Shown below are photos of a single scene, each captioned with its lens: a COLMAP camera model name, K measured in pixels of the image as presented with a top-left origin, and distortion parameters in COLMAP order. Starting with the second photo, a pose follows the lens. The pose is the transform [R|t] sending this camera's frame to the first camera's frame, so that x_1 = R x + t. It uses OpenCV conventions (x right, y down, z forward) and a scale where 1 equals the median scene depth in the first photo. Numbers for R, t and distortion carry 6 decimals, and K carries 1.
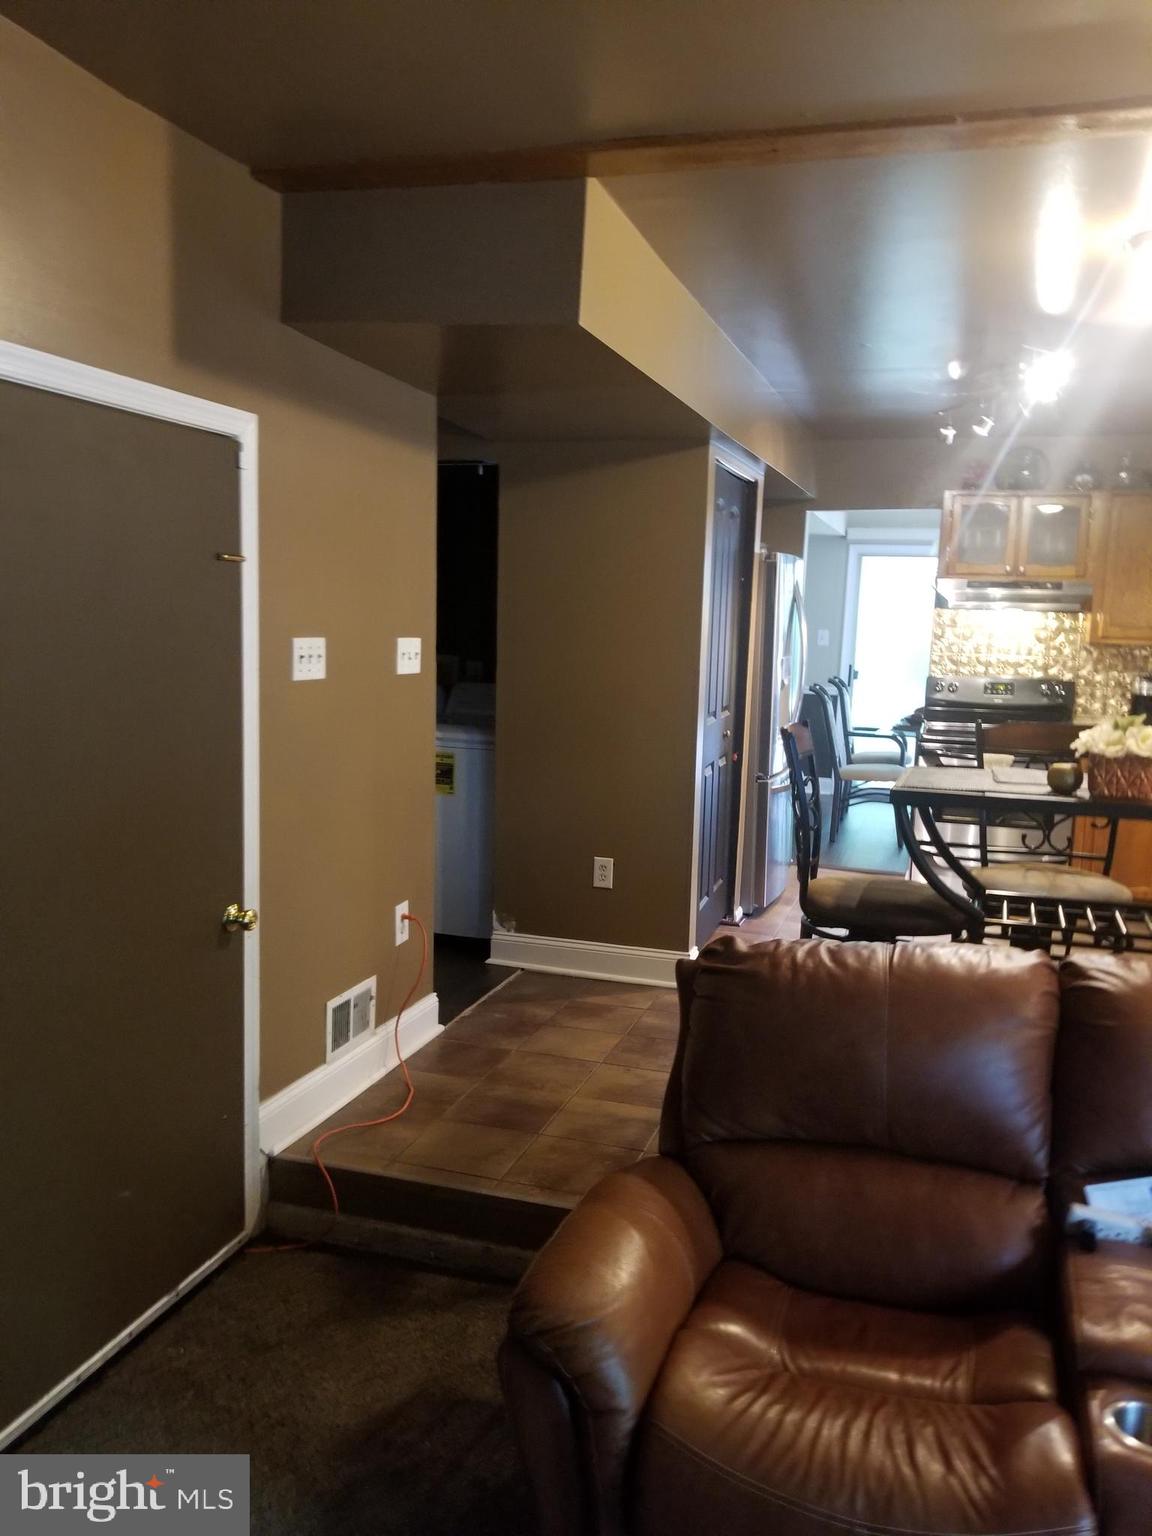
lens RADIAL K [[1194.0, 0, 575.6], [0, 1194.0, 773.6], [0, 0, 1]] dist [0.057705, -0.096234]
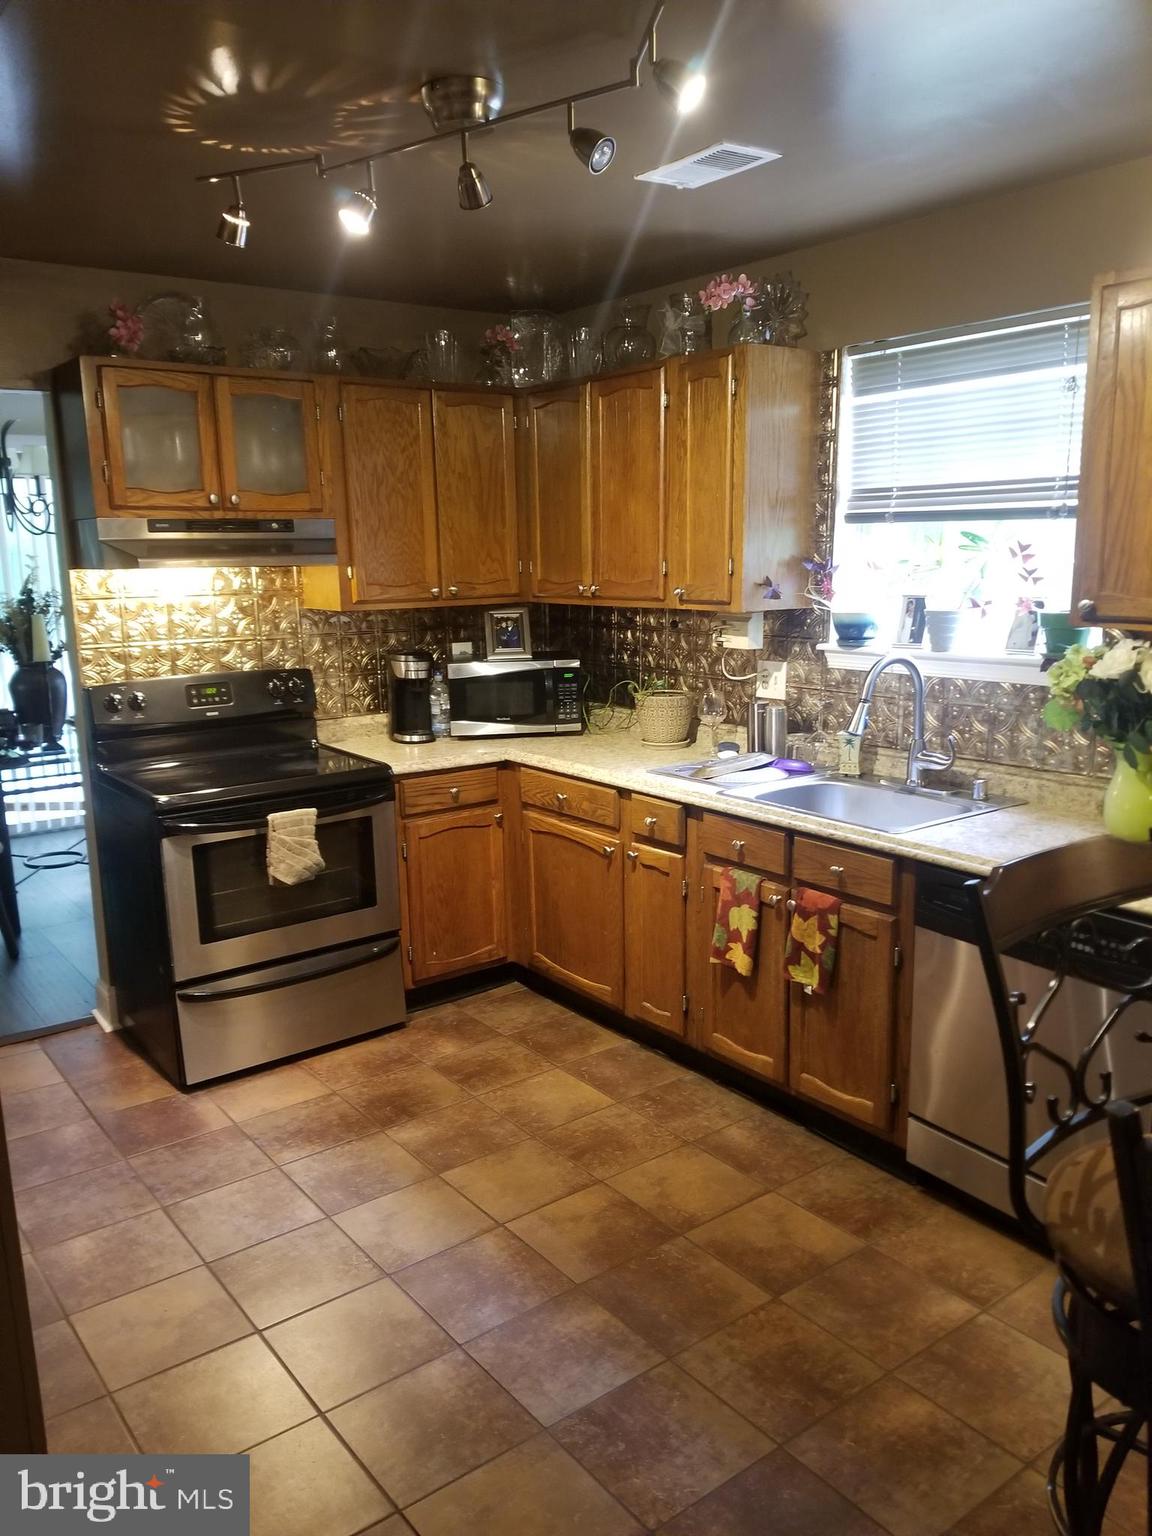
lens RADIAL K [[1194.0, 0, 577.3], [0, 1194.0, 767.3], [0, 0, 1]] dist [0.057705, -0.096234]
pose [[0.564546, -0.187641, 0.803790, -0.043695], [0.143780, 0.981285, 0.128092, -0.085797], [-0.812782, 0.043255, 0.580960, 0.489262]]
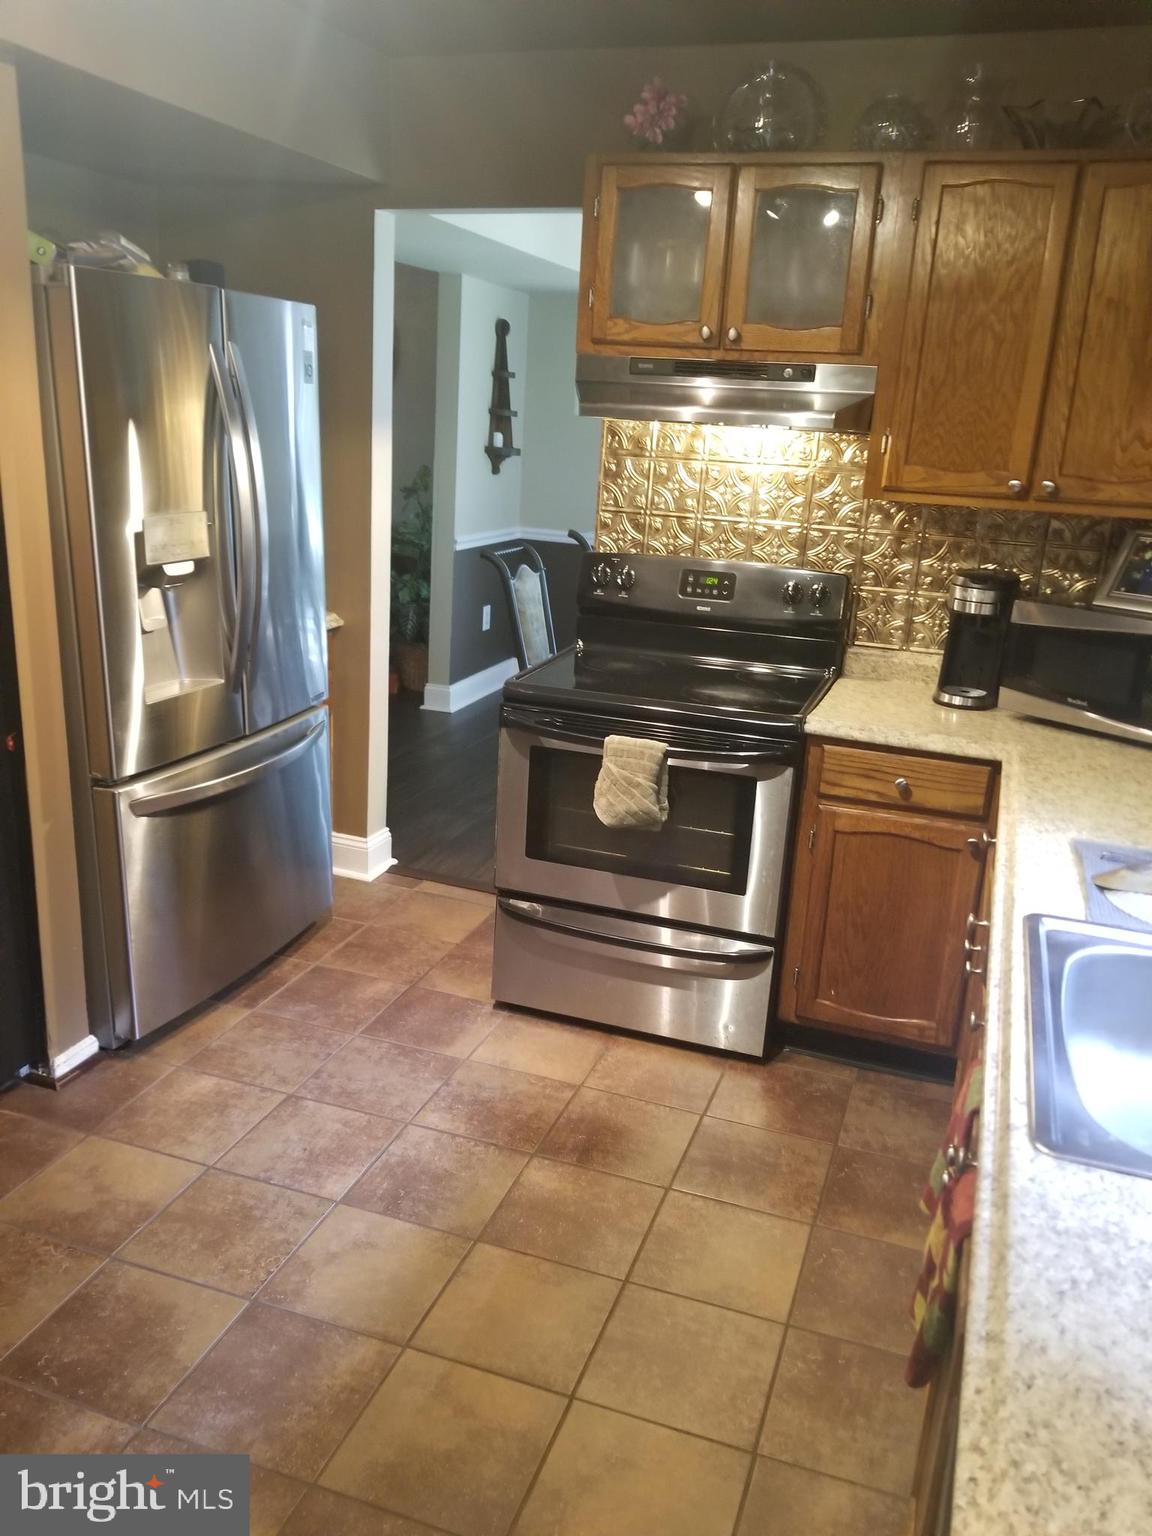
lens RADIAL K [[1194.0, 0, 568.1], [0, 1194.0, 778.5], [0, 0, 1]] dist [0.057705, -0.096234]
pose [[0.999413, 0.031406, -0.013662, 0.303502], [-0.028886, 0.987268, 0.156424, -0.067131], [0.018401, -0.155938, 0.987595, 0.486025]]
